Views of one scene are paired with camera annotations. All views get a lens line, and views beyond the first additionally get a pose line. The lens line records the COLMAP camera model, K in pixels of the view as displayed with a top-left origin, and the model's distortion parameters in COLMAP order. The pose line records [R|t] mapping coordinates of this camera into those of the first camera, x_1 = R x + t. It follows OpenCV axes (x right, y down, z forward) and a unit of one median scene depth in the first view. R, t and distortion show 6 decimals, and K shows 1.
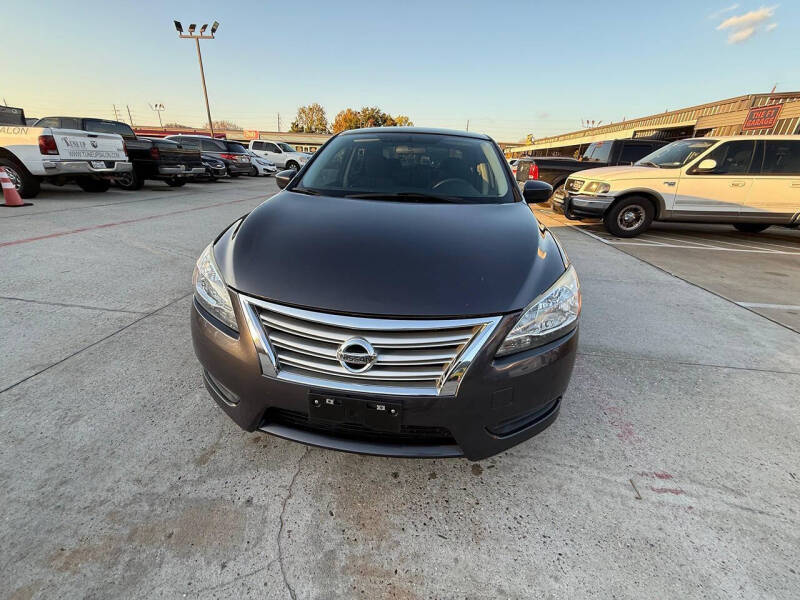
lens RADIAL K [[317.7, 0, 397.1], [0, 317.7, 302.2], [0, 0, 1]] dist [-0.000849, 0.000323]
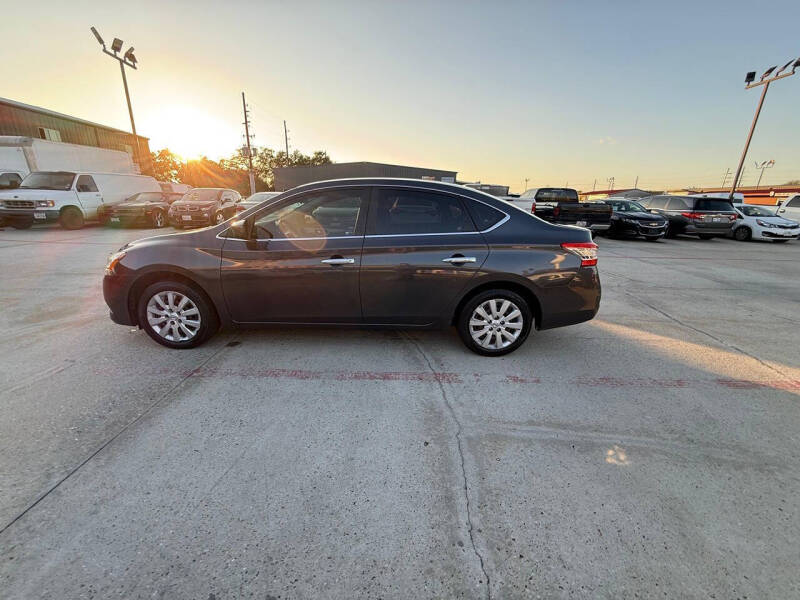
lens RADIAL K [[317.7, 0, 397.1], [0, 317.7, 302.2], [0, 0, 1]] dist [-0.000849, 0.000323]
pose [[0.117554, 0.260181, -0.958377, 1.375065], [-0.419676, 0.887670, 0.189508, -0.466663], [0.900029, 0.379931, 0.213541, 1.123267]]
